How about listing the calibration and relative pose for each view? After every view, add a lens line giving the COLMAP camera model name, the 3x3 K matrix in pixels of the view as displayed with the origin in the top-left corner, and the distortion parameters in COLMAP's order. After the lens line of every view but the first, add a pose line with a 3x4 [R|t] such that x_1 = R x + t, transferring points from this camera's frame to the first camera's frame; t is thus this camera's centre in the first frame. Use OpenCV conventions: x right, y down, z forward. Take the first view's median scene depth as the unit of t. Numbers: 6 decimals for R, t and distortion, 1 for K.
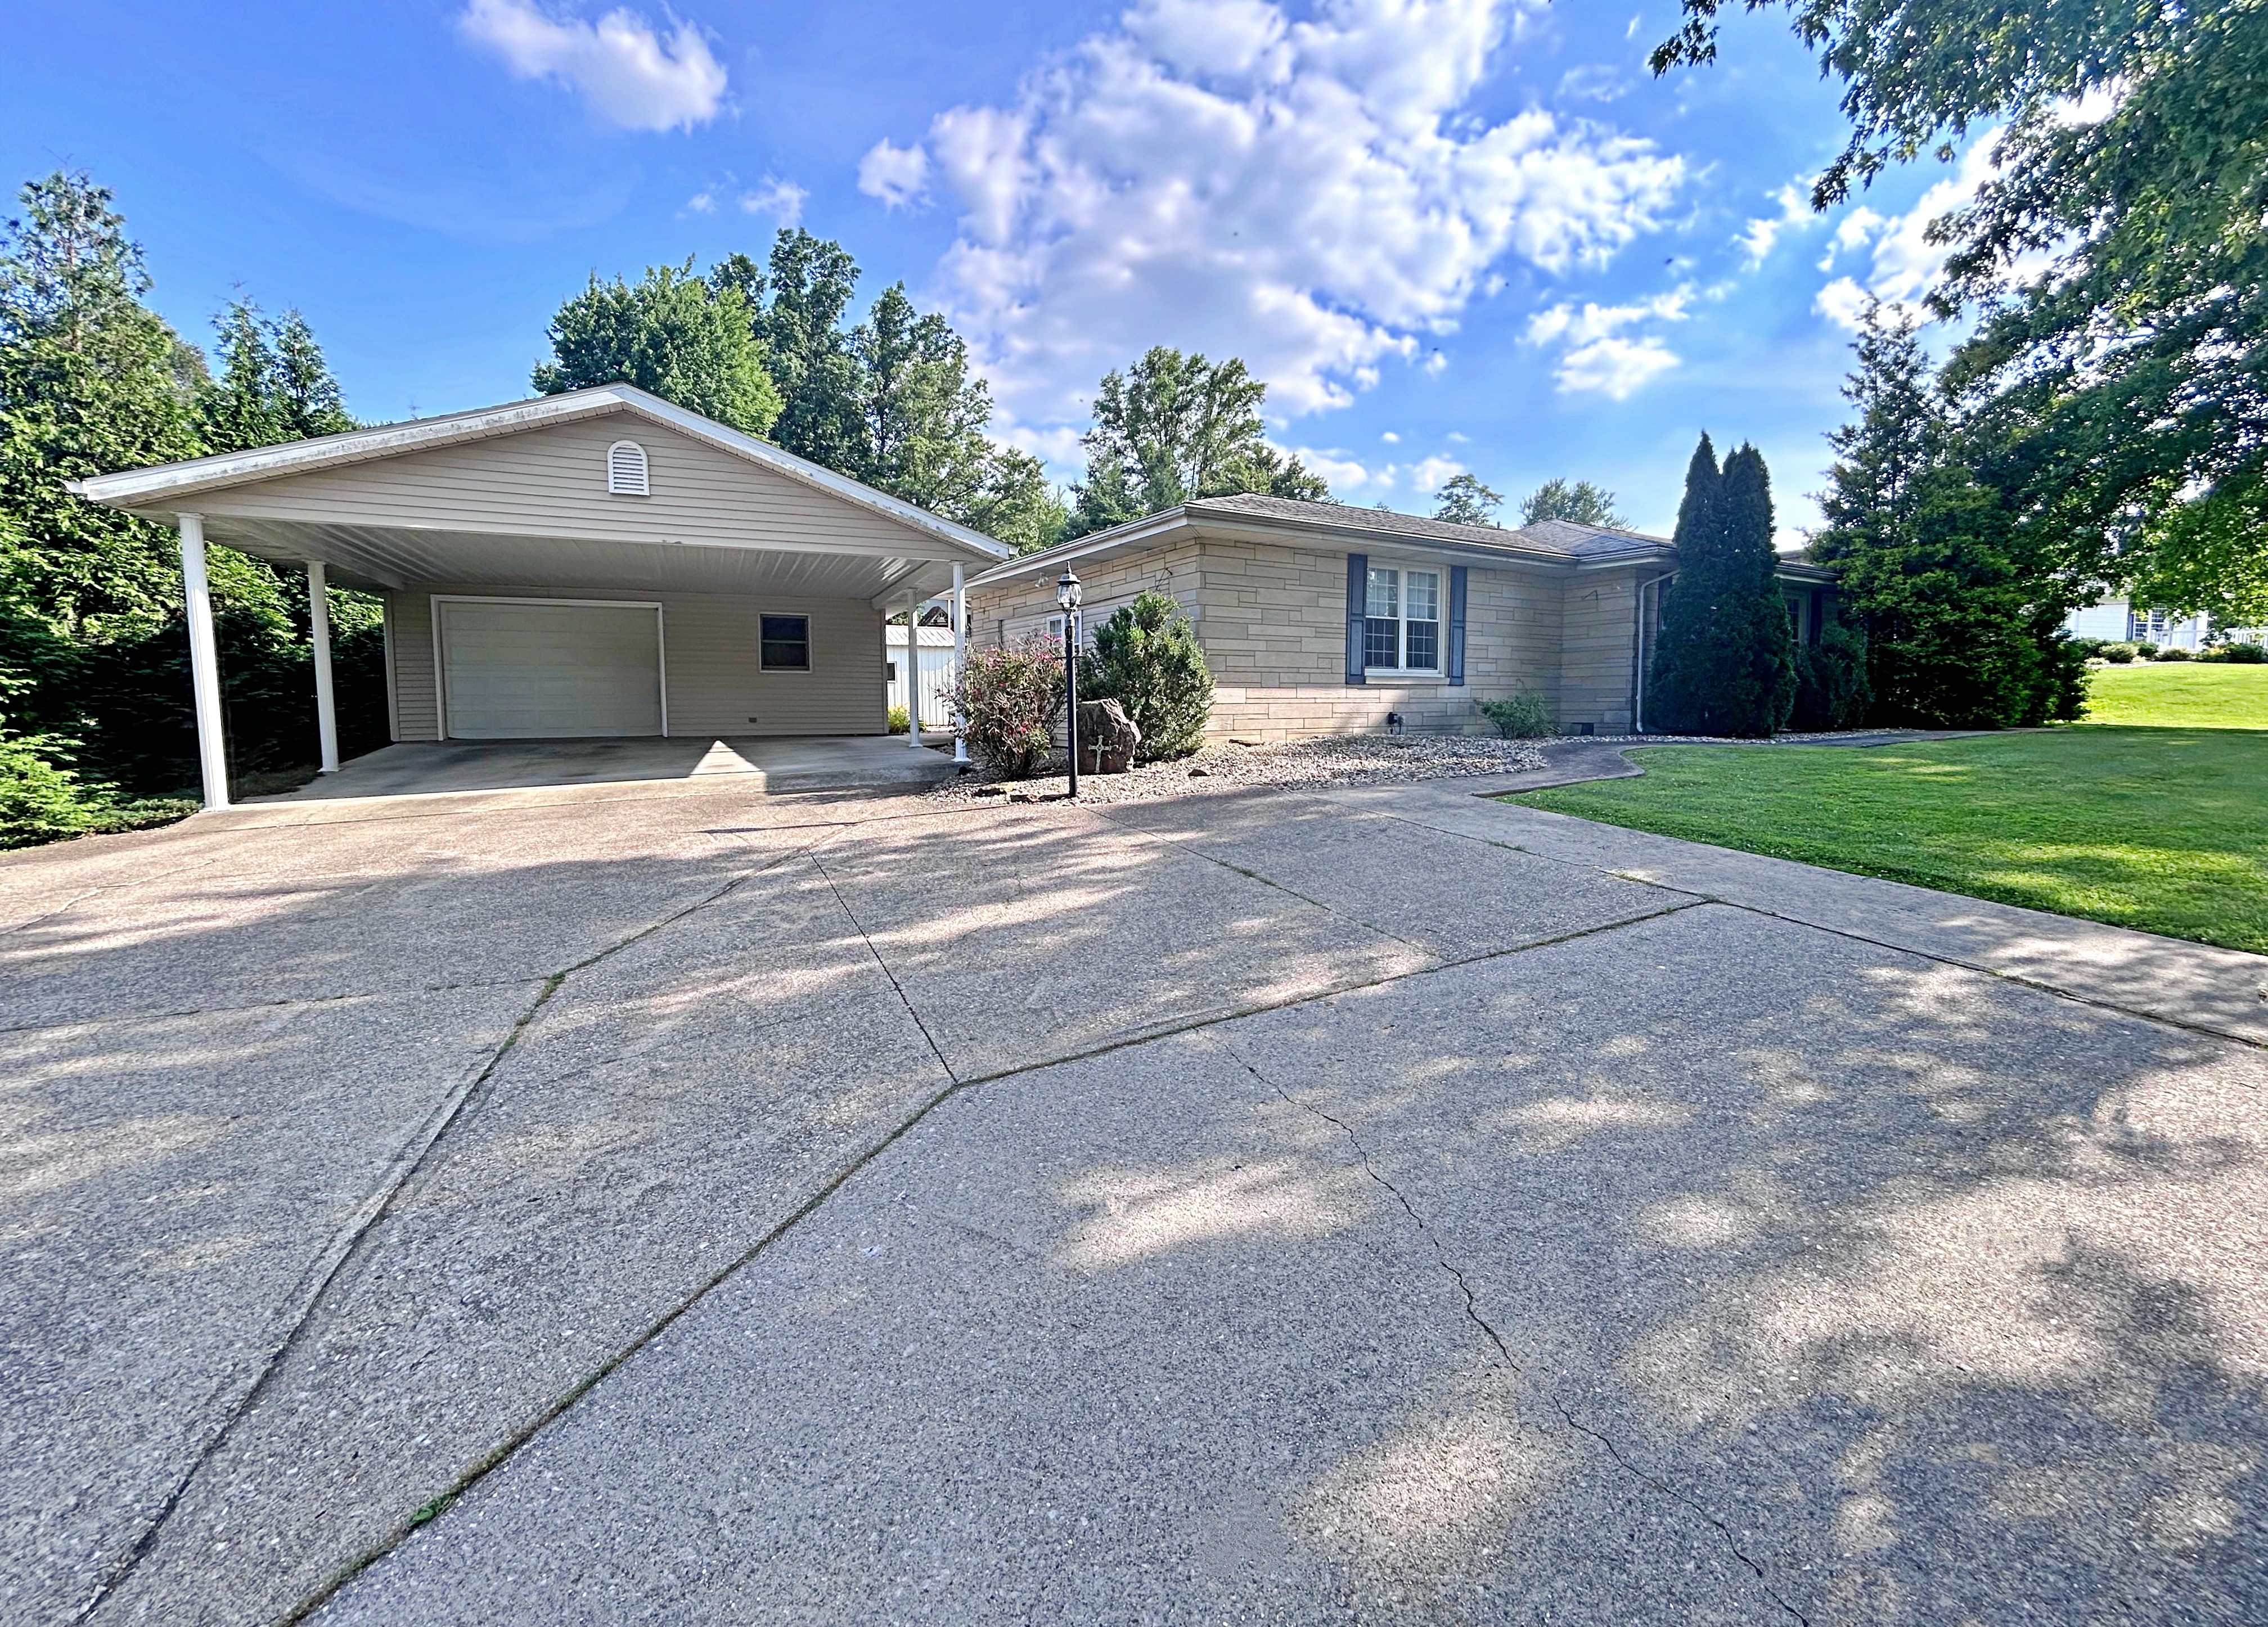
lens RADIAL K [[925.7, 0, 1132.1], [0, 925.7, 775.6], [0, 0, 1]] dist [0.001088, 0.000032]
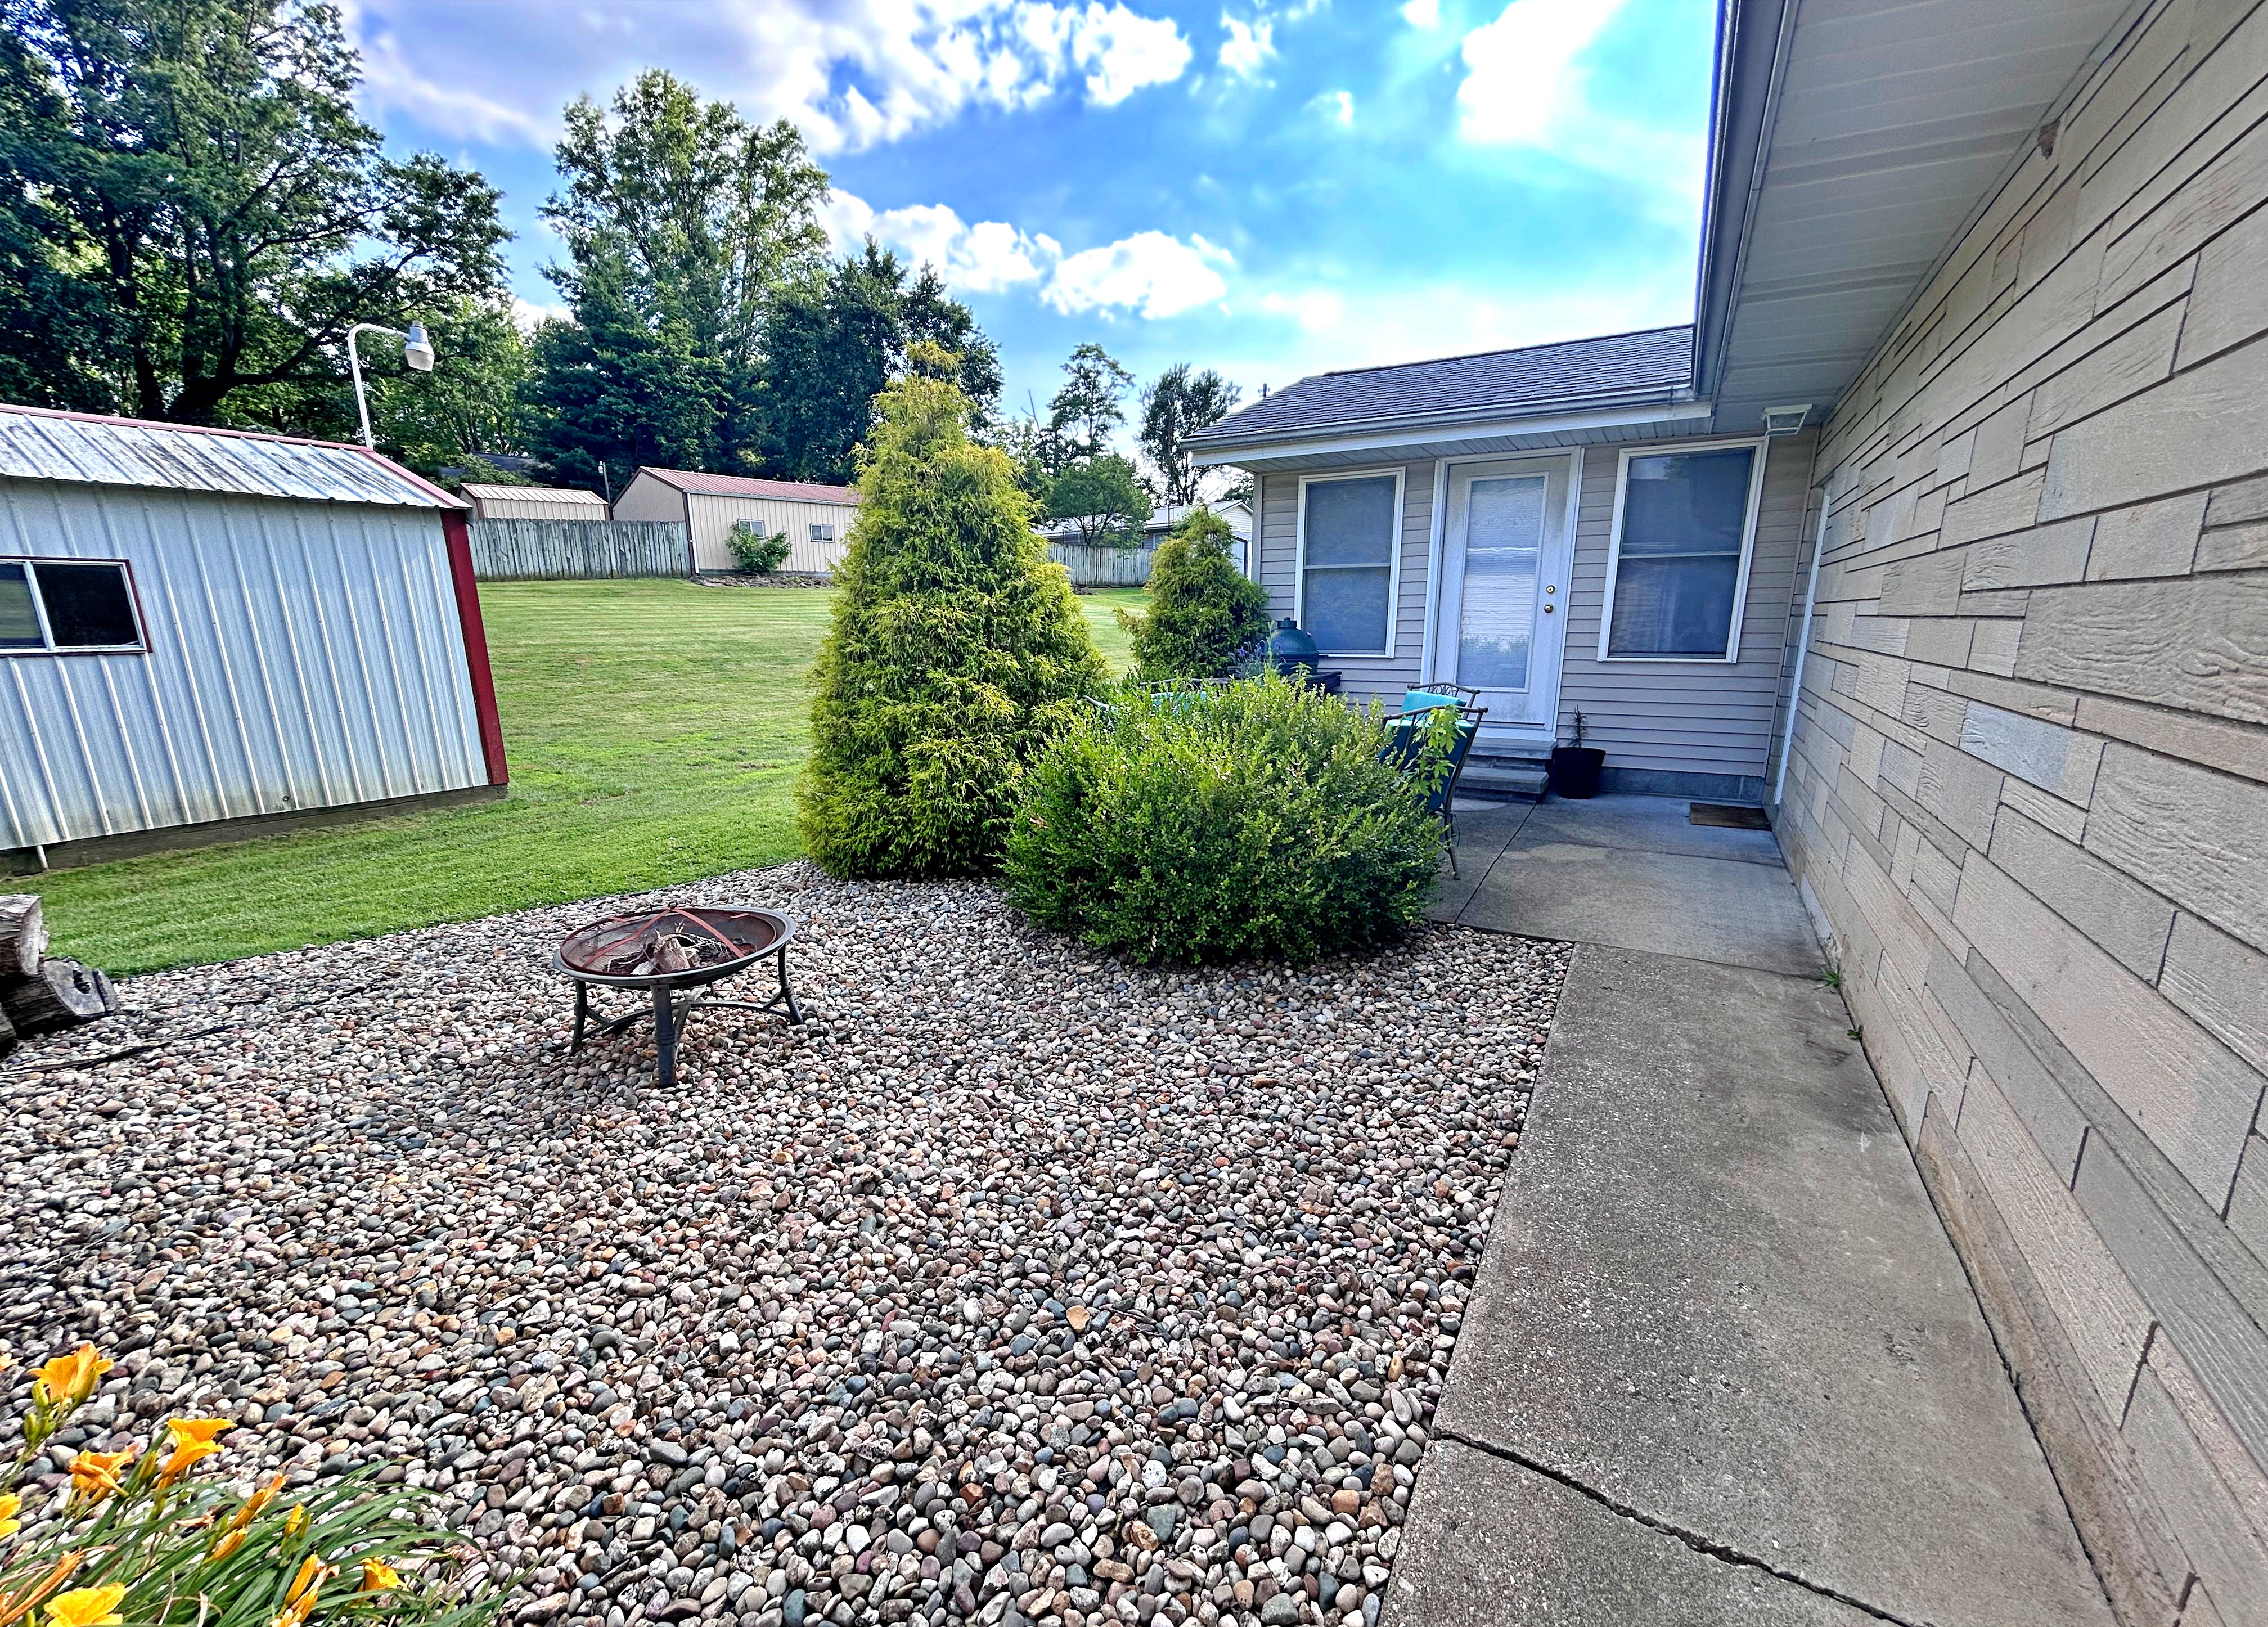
lens RADIAL K [[930.2, 0, 1148.2], [0, 930.2, 849.1], [0, 0, 1]] dist [-0.000091, -0.000329]
pose [[0.874974, -0.124598, 0.467863, -0.060272], [0.046231, 0.983405, 0.175434, -0.031112], [-0.481958, -0.131870, 0.866214, 0.261819]]
